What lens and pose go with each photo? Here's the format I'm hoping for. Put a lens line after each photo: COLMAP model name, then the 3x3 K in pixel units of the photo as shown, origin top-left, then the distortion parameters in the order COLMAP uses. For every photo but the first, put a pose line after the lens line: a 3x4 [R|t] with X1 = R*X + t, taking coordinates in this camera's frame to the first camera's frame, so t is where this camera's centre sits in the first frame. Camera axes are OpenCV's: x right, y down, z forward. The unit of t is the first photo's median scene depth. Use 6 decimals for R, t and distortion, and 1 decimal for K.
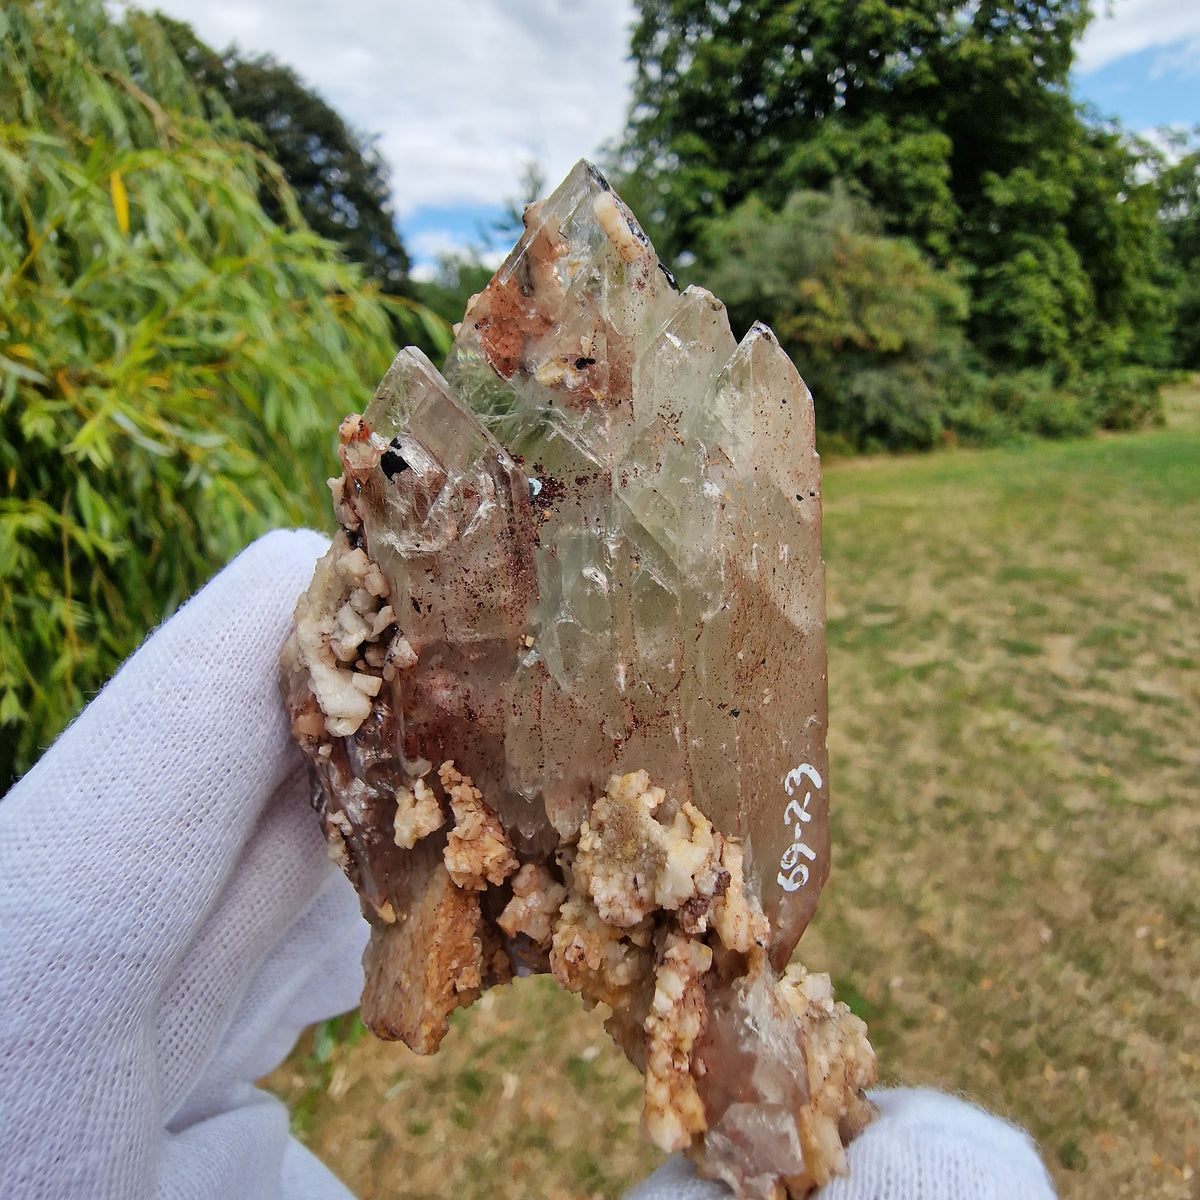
lens RADIAL K [[662.8, 0, 602.3], [0, 662.8, 602.6], [0, 0, 1]] dist [-0.001721, -0.000069]
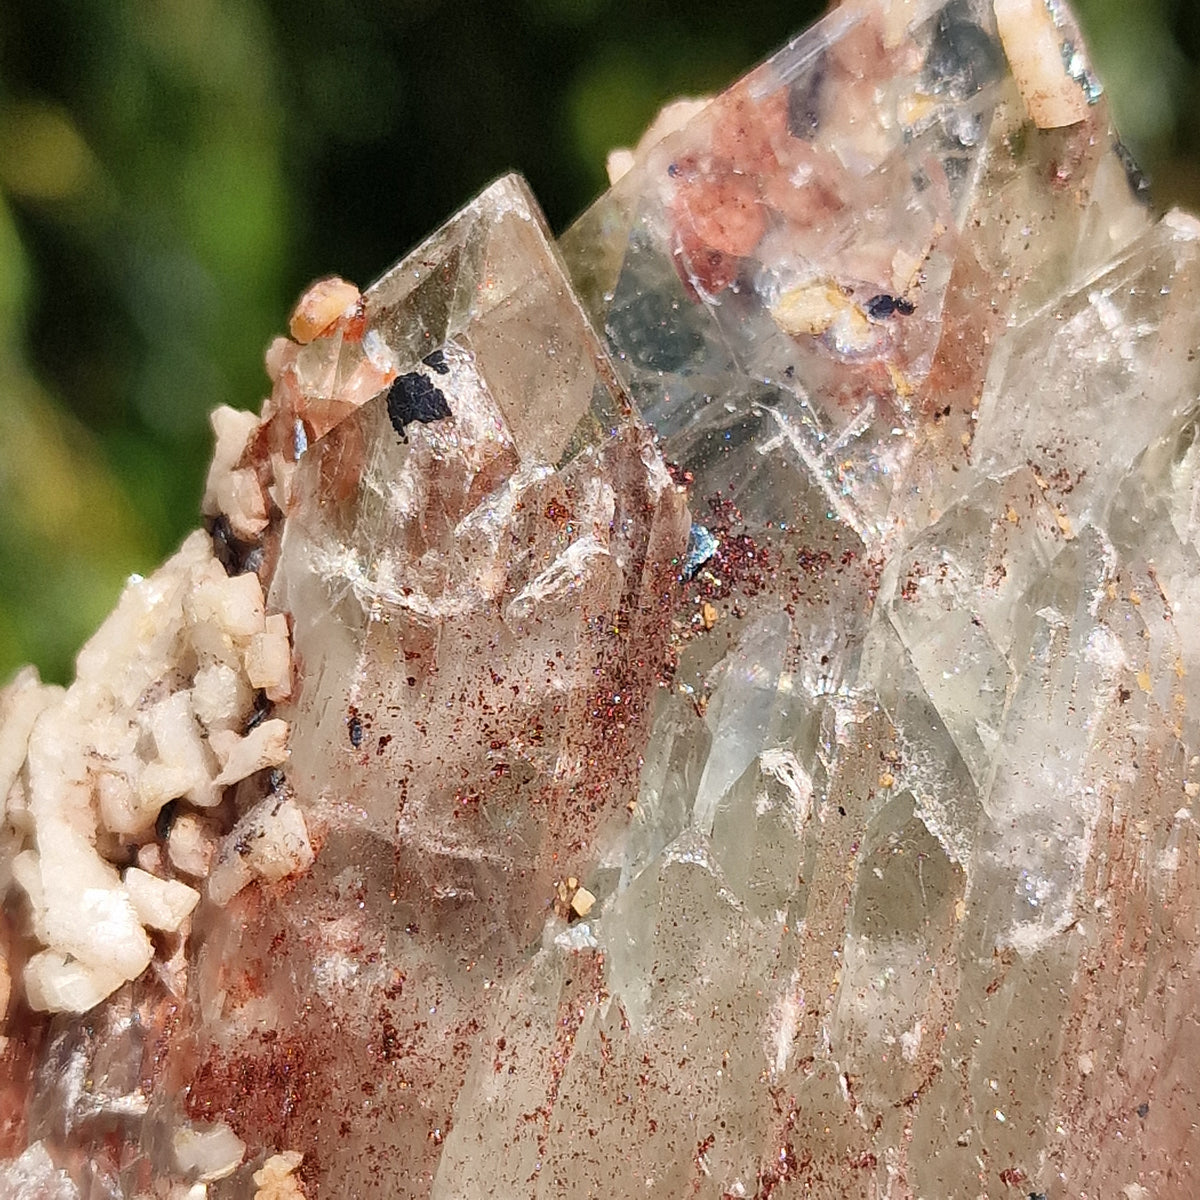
lens RADIAL K [[3232.5, 0, 600.0], [0, 3232.5, 564.5], [0, 0, 1]] dist [0.148877, -0.476356]
pose [[0.962056, 0.259385, -0.084668, 0.014674], [-0.272657, 0.925669, -0.262288, 0.418092], [0.010341, 0.275421, 0.961268, -1.033038]]
